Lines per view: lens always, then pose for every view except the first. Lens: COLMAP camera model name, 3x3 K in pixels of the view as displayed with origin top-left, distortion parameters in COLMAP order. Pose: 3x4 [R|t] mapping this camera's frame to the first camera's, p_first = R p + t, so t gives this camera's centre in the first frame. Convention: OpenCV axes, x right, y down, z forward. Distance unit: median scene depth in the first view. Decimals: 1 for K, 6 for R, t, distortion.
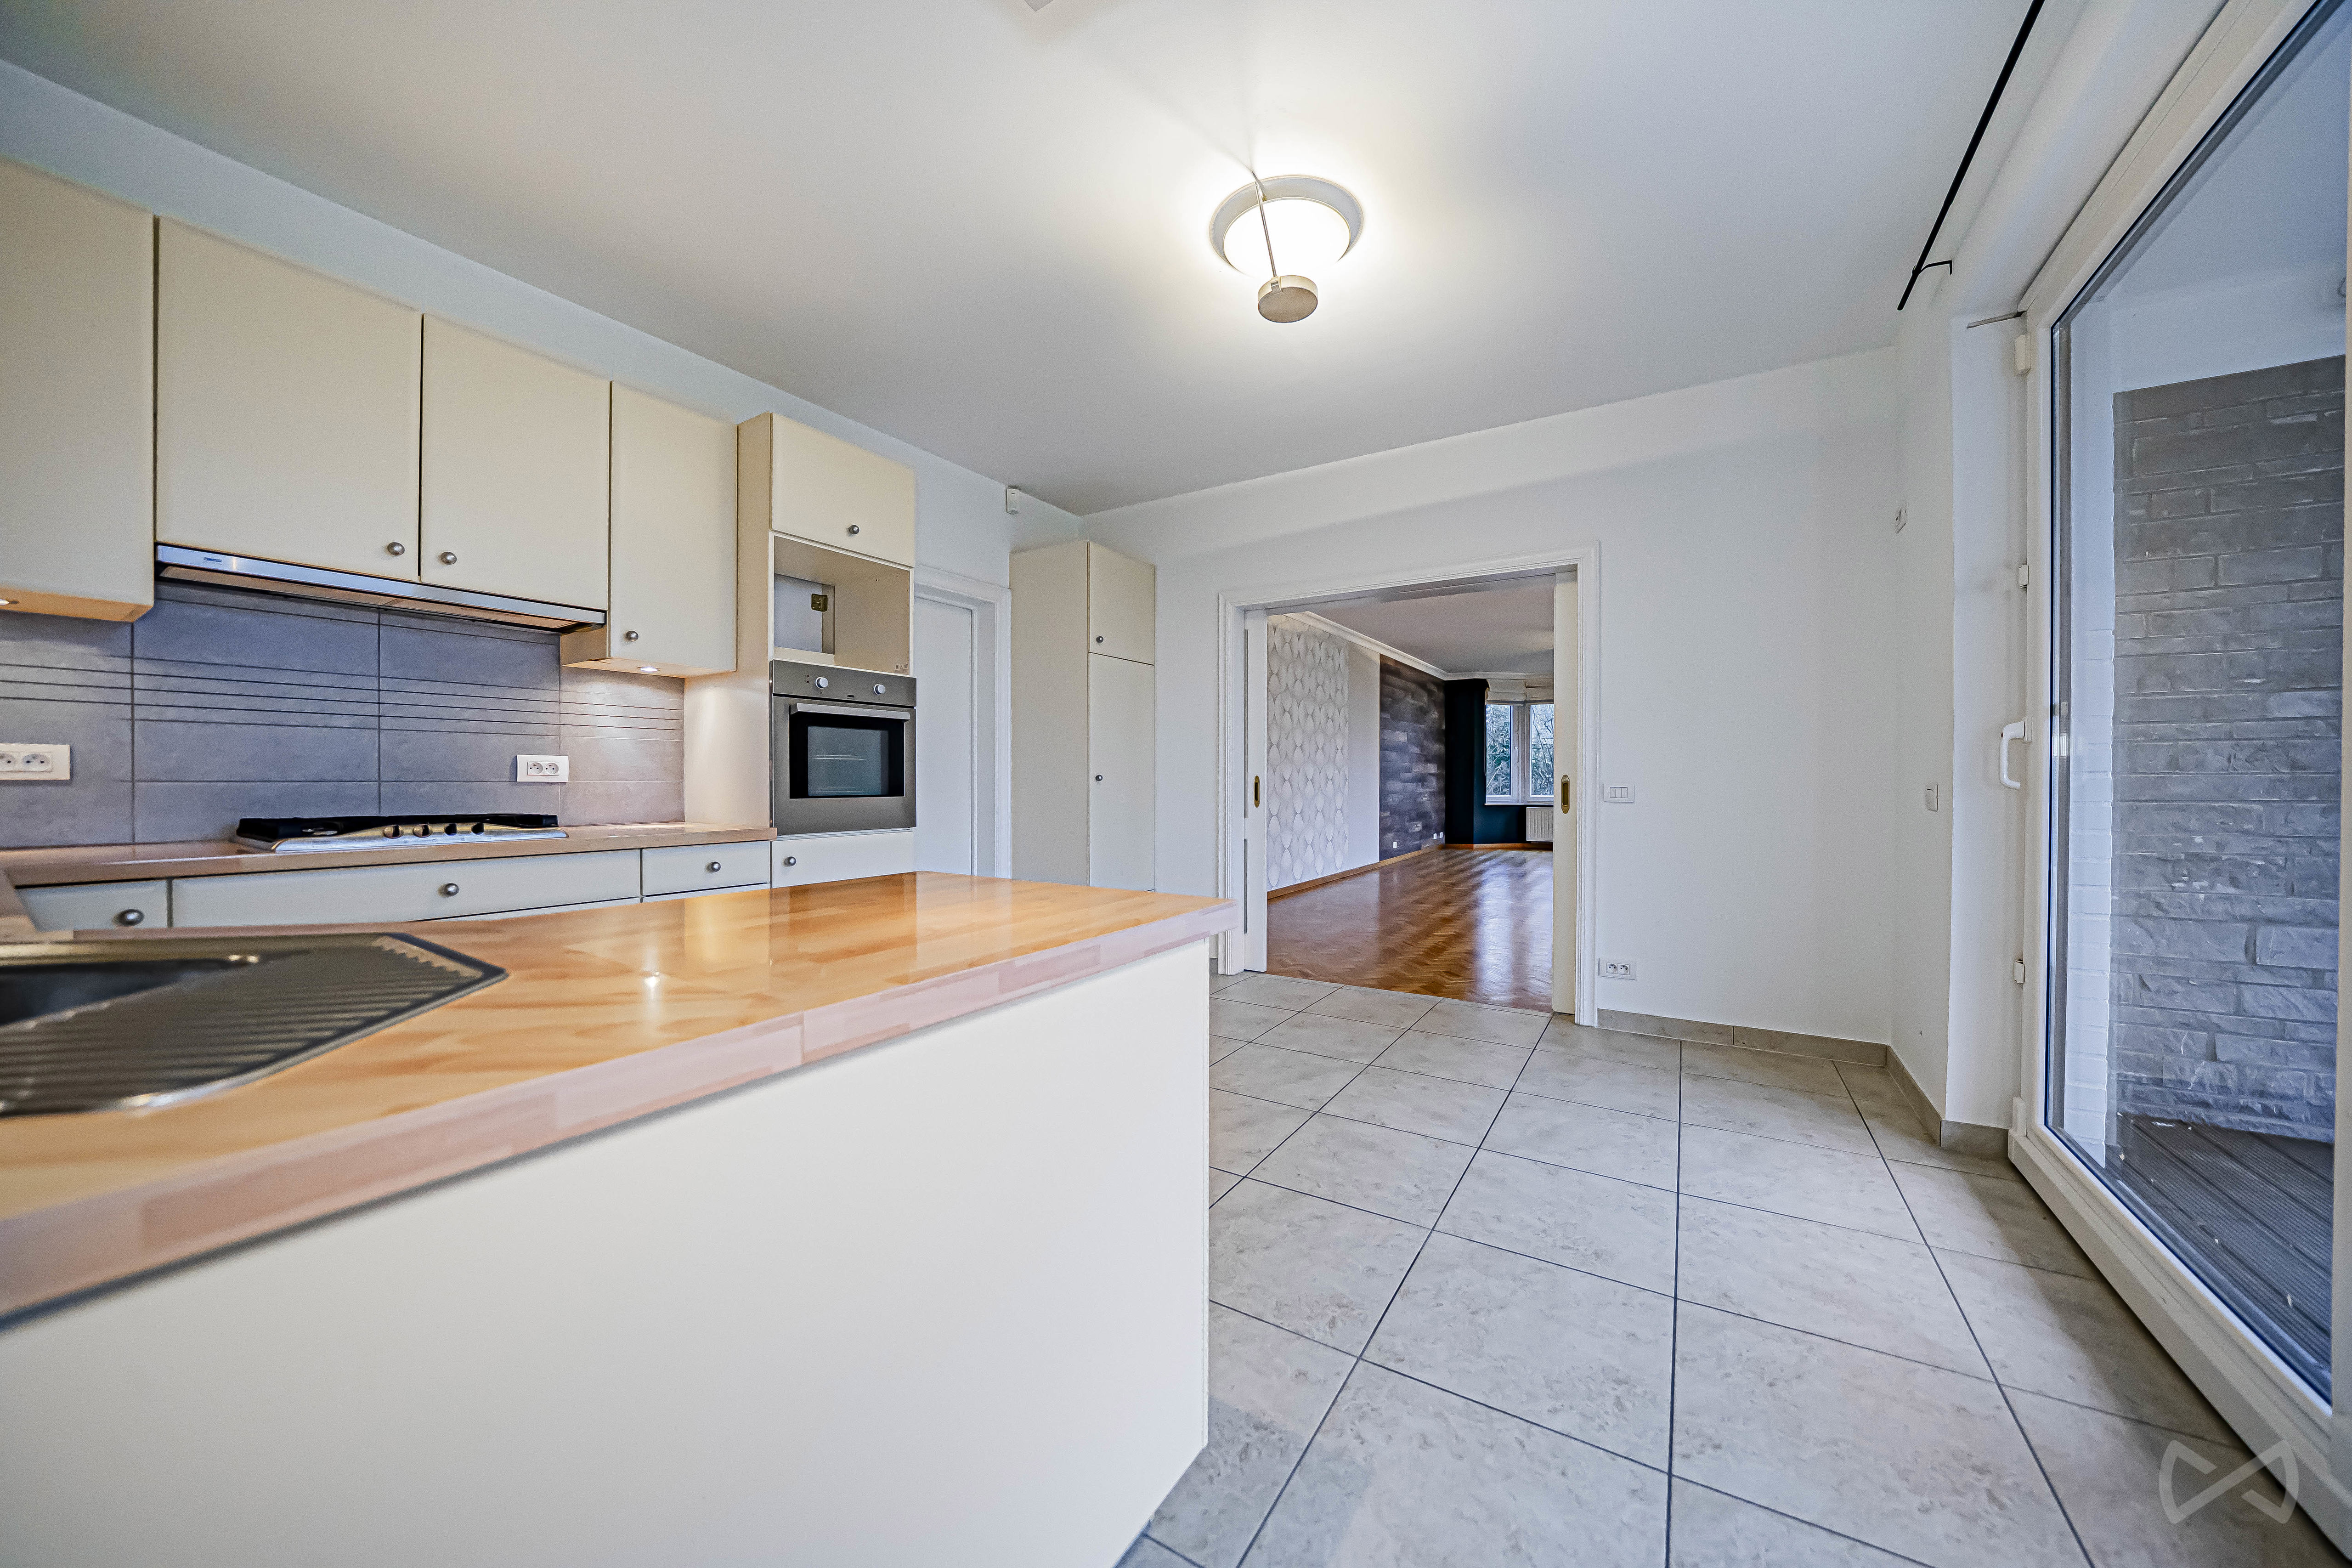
lens RADIAL K [[834.1, 0, 1164.8], [0, 834.1, 781.2], [0, 0, 1]] dist [-0.015095, -0.000203]
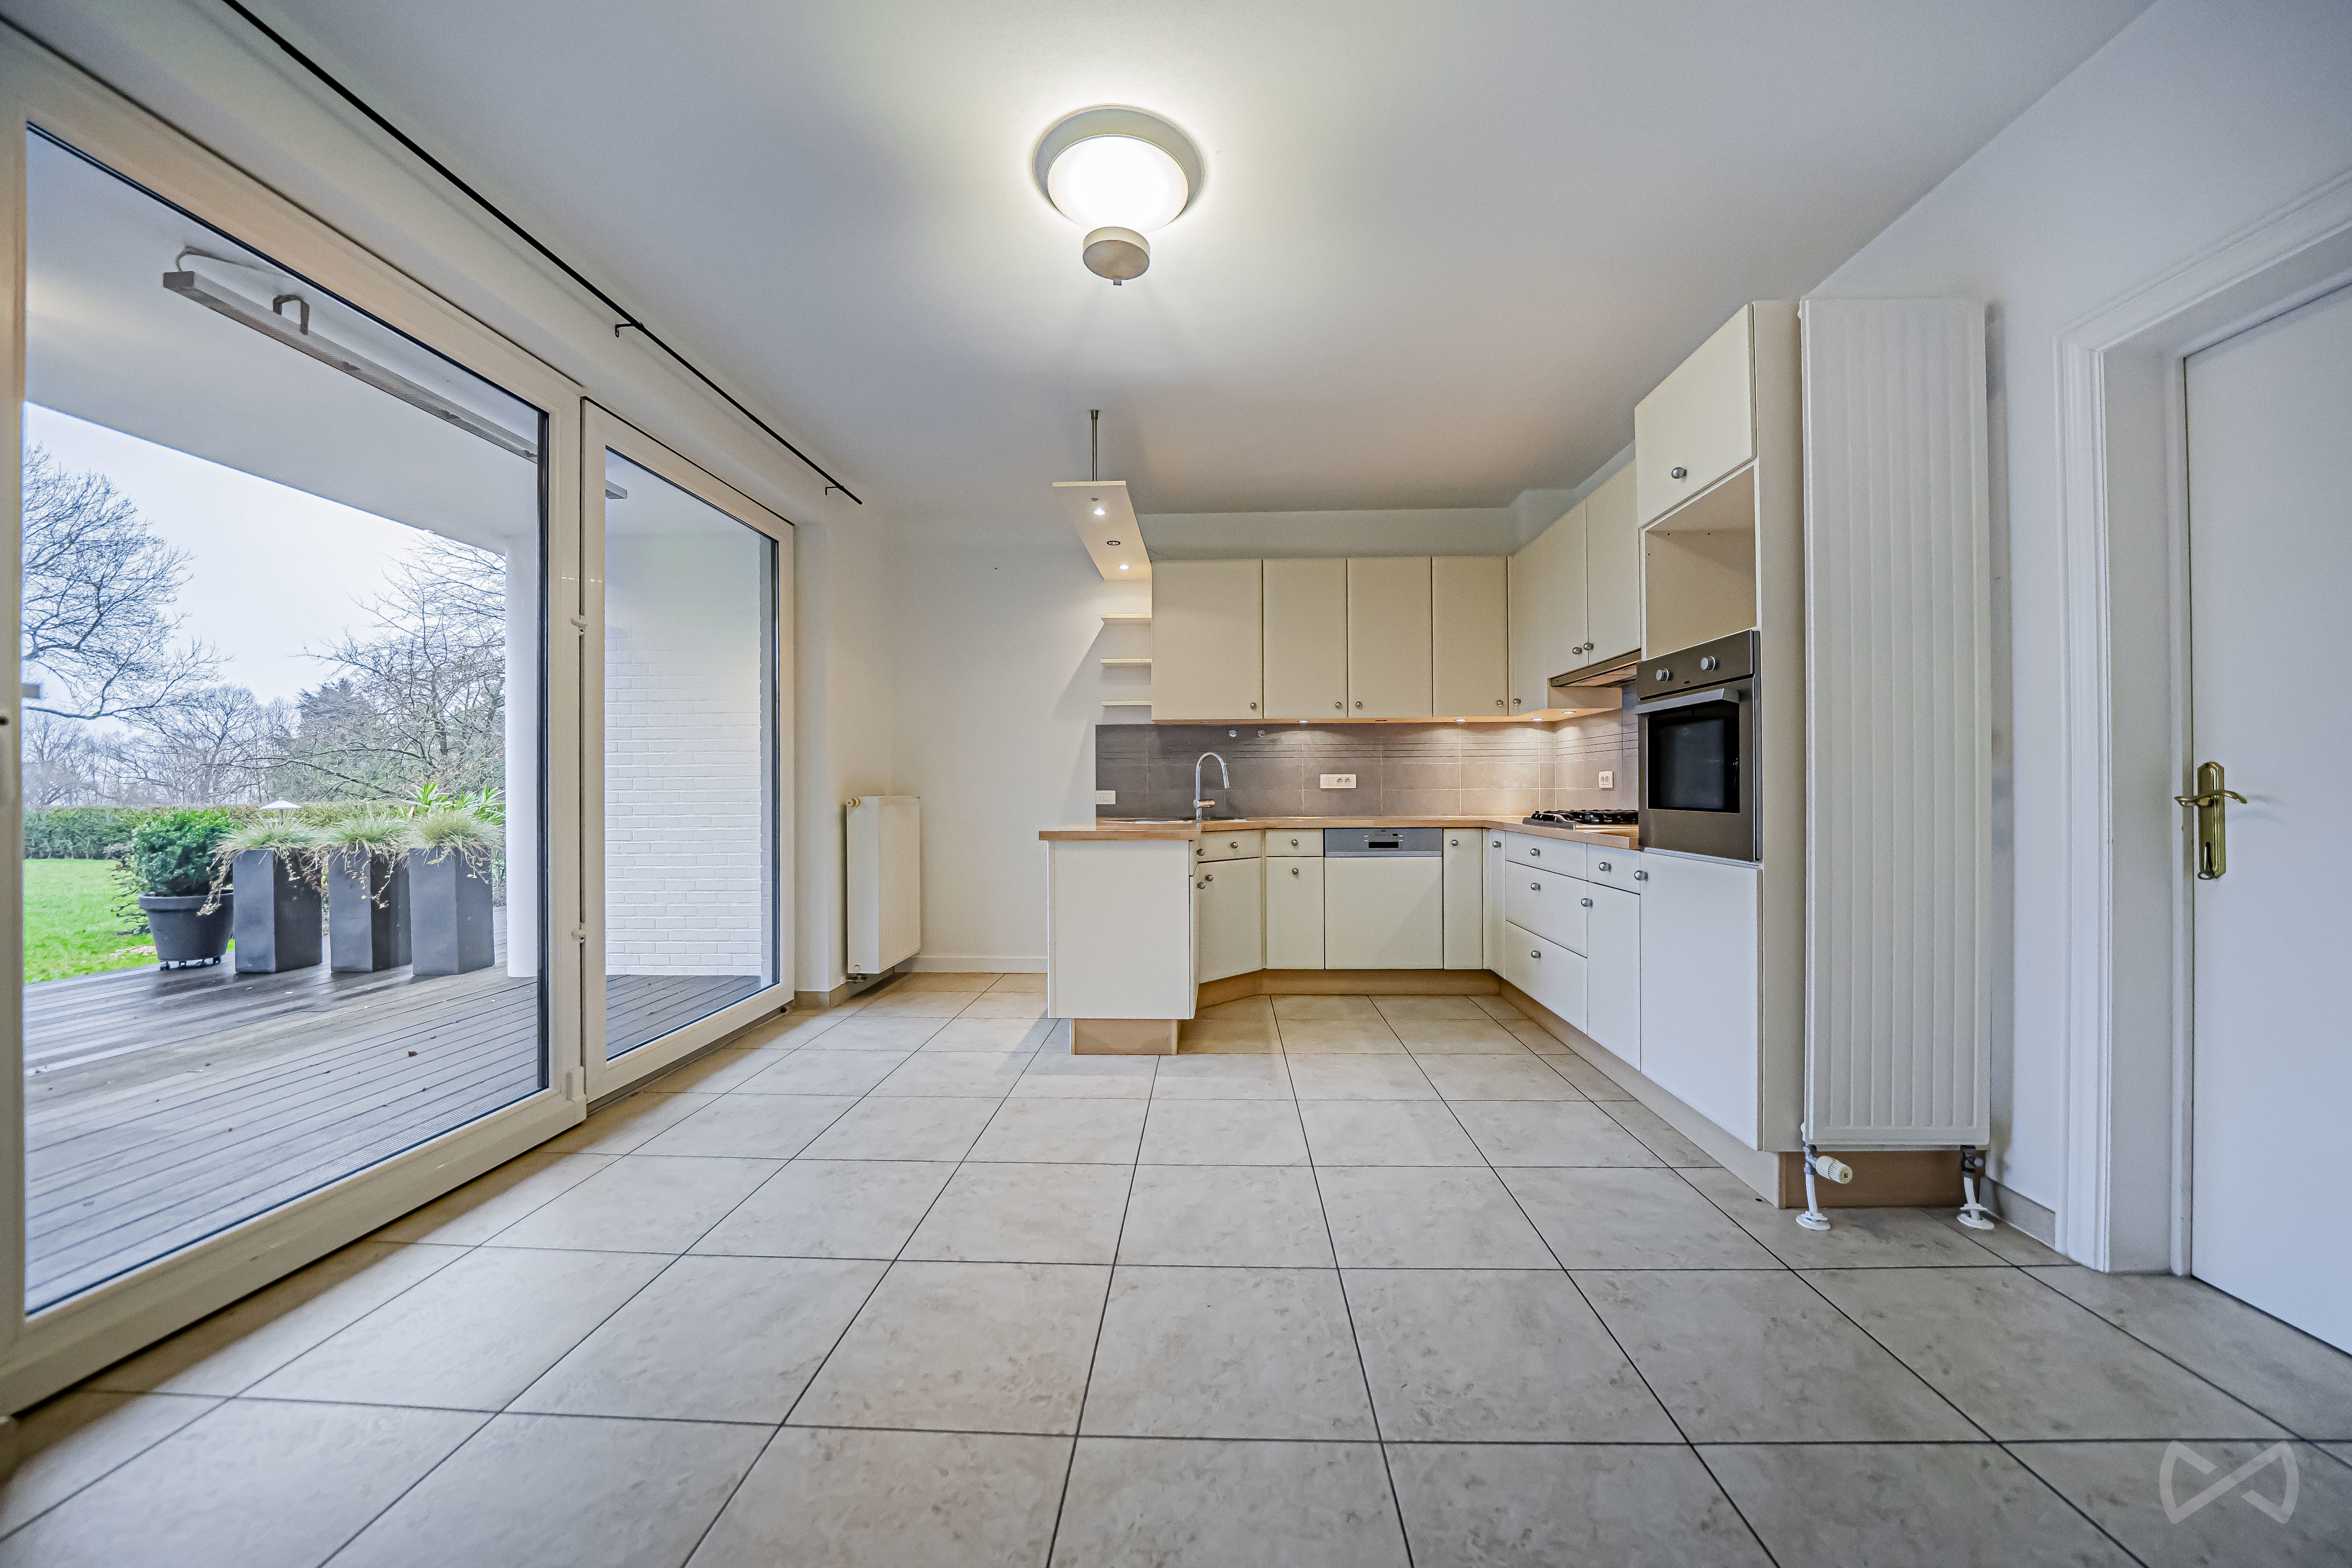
lens RADIAL K [[834.0, 0, 1180.0], [0, 834.0, 773.4], [0, 0, 1]] dist [-0.015095, -0.000203]
pose [[-0.863778, -0.007282, -0.503820, 0.301262], [-0.001412, 0.999927, -0.012030, -0.003705], [0.503870, -0.009680, -0.863725, 1.005498]]
